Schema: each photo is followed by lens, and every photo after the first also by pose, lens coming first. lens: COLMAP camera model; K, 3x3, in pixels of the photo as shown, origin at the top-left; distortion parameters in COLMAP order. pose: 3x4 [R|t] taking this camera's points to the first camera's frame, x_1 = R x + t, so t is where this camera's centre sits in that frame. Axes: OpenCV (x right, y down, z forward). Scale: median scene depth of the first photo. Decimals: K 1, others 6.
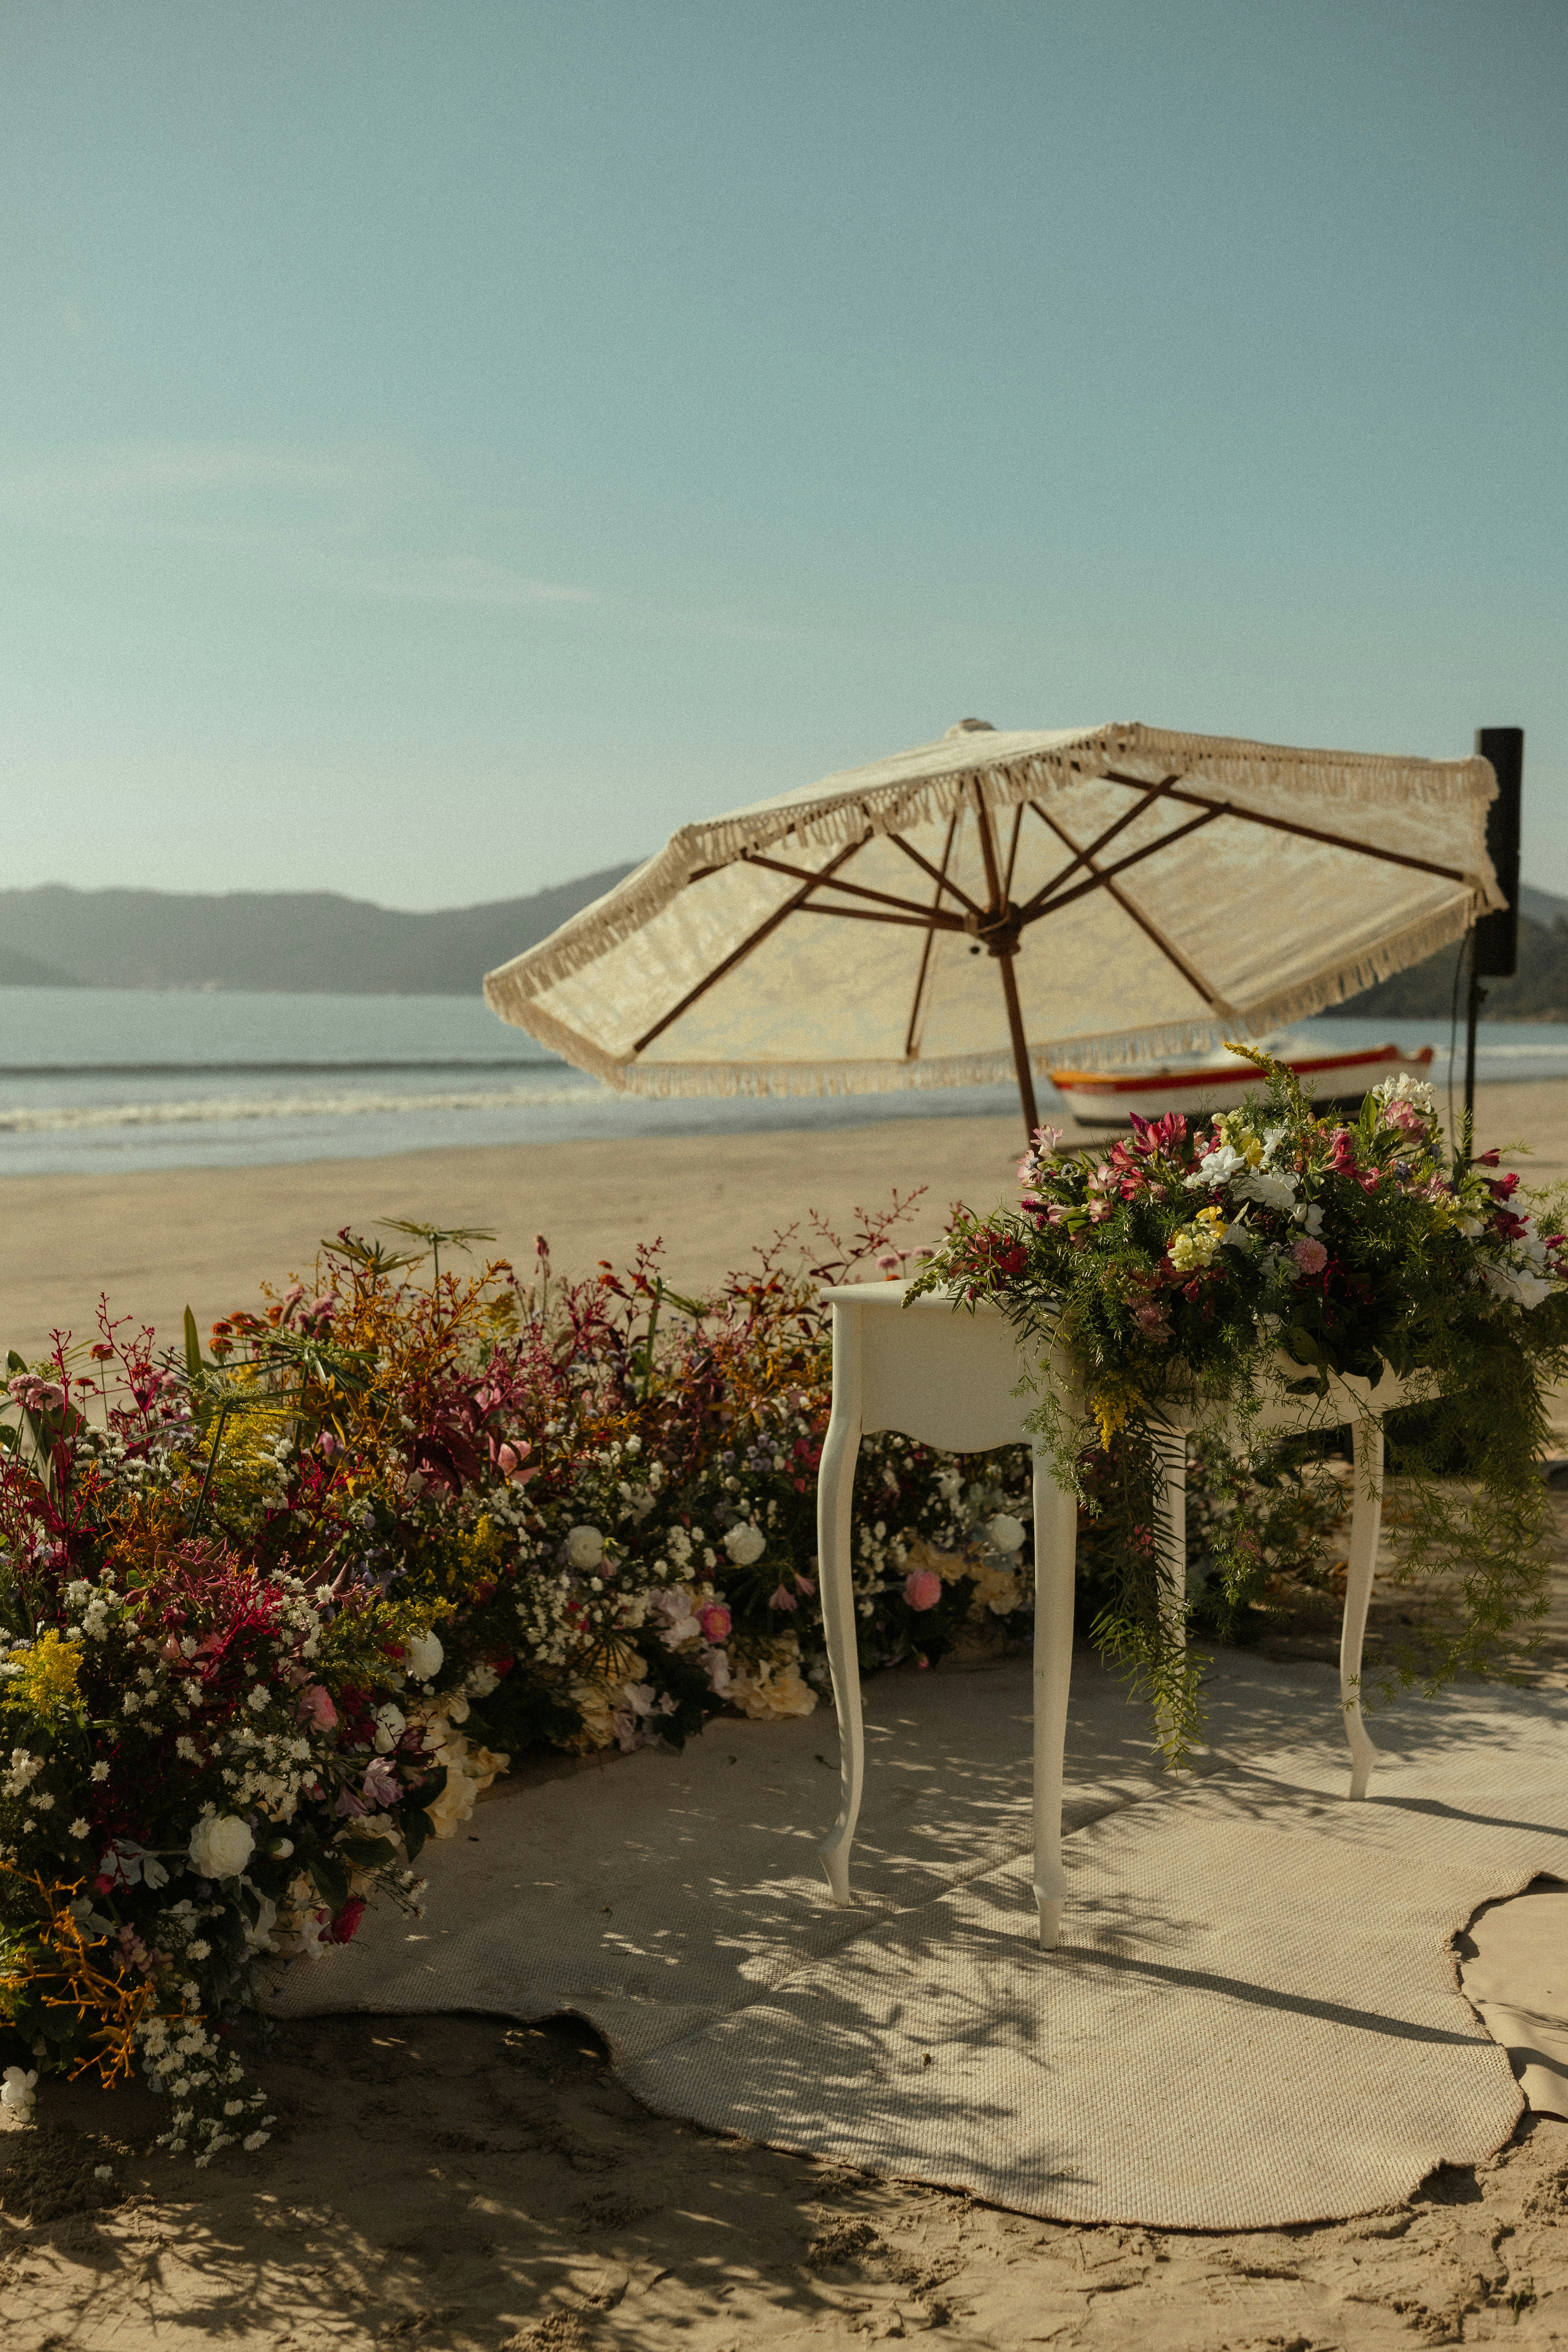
lens RADIAL K [[2531.3, 0, 783.8], [0, 2531.3, 1329.2], [0, 0, 1]] dist [0.005571, 0.002298]
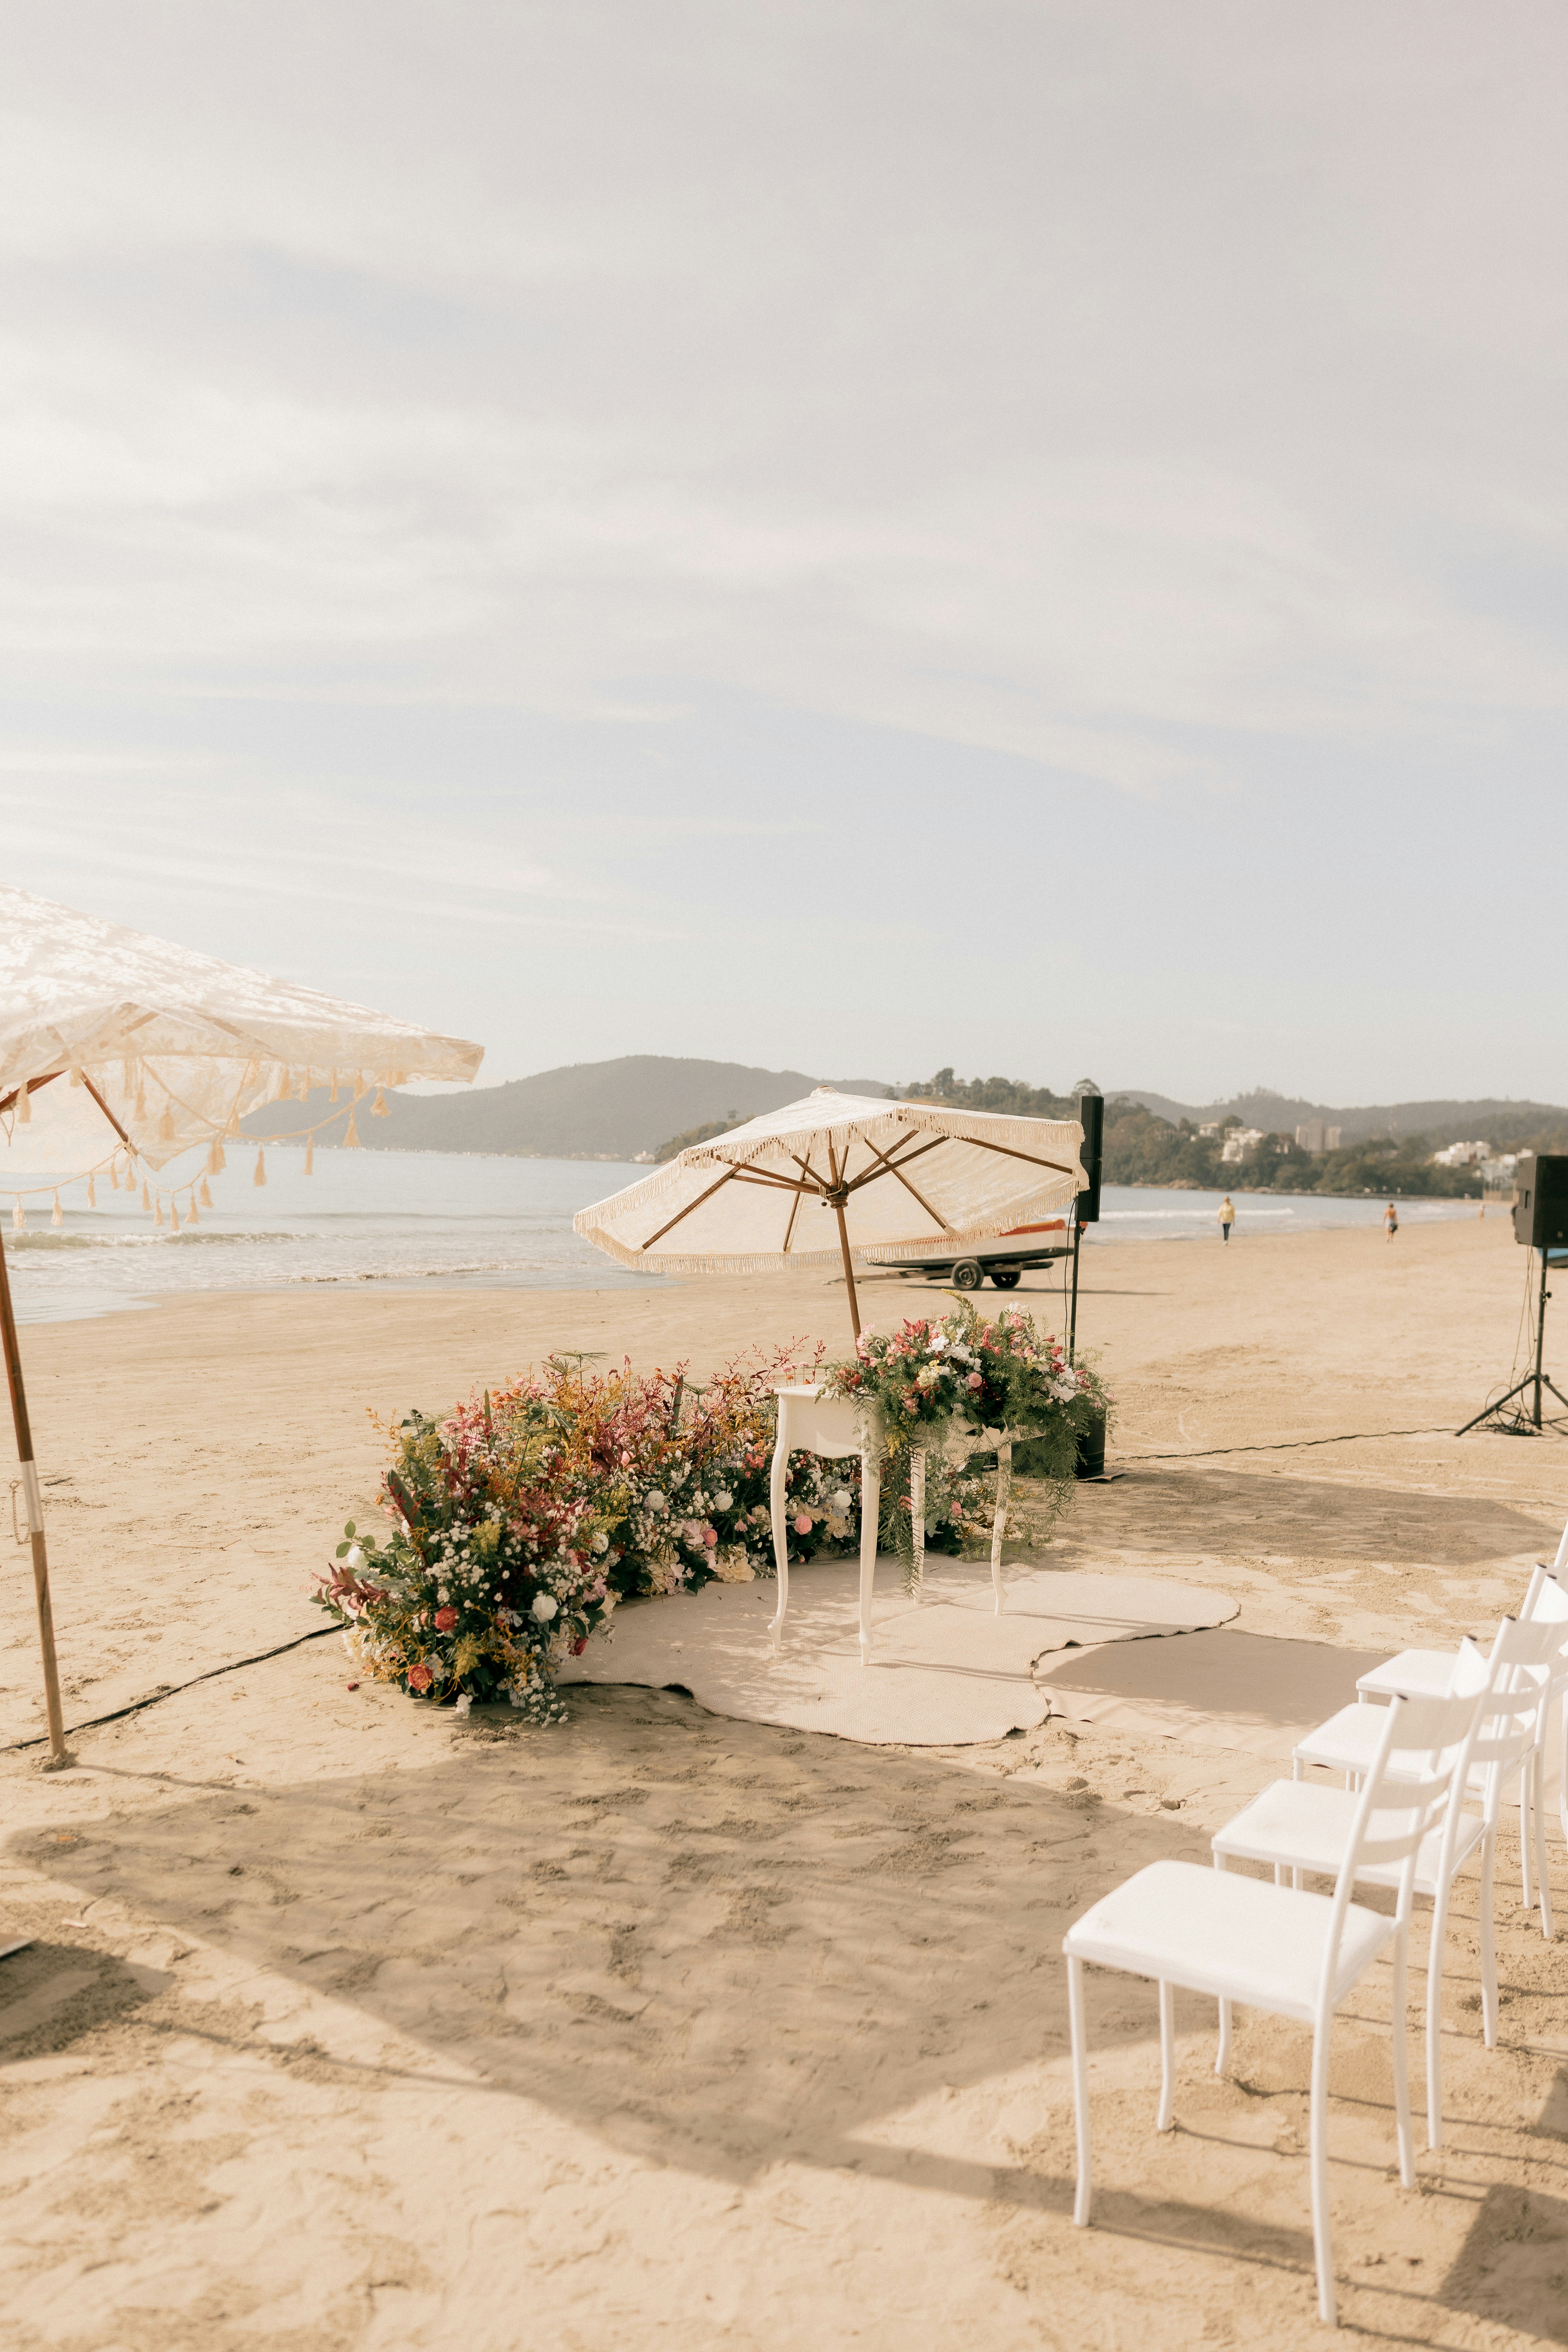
lens RADIAL K [[2538.0, 0, 784.0], [0, 2538.0, 1176.0], [0, 0, 1]] dist [0.001910, 0.000837]
pose [[0.995311, 0.026365, 0.093067, -0.187048], [-0.019519, 0.997088, -0.073719, -0.036512], [-0.094740, 0.071557, 0.992927, -1.277924]]
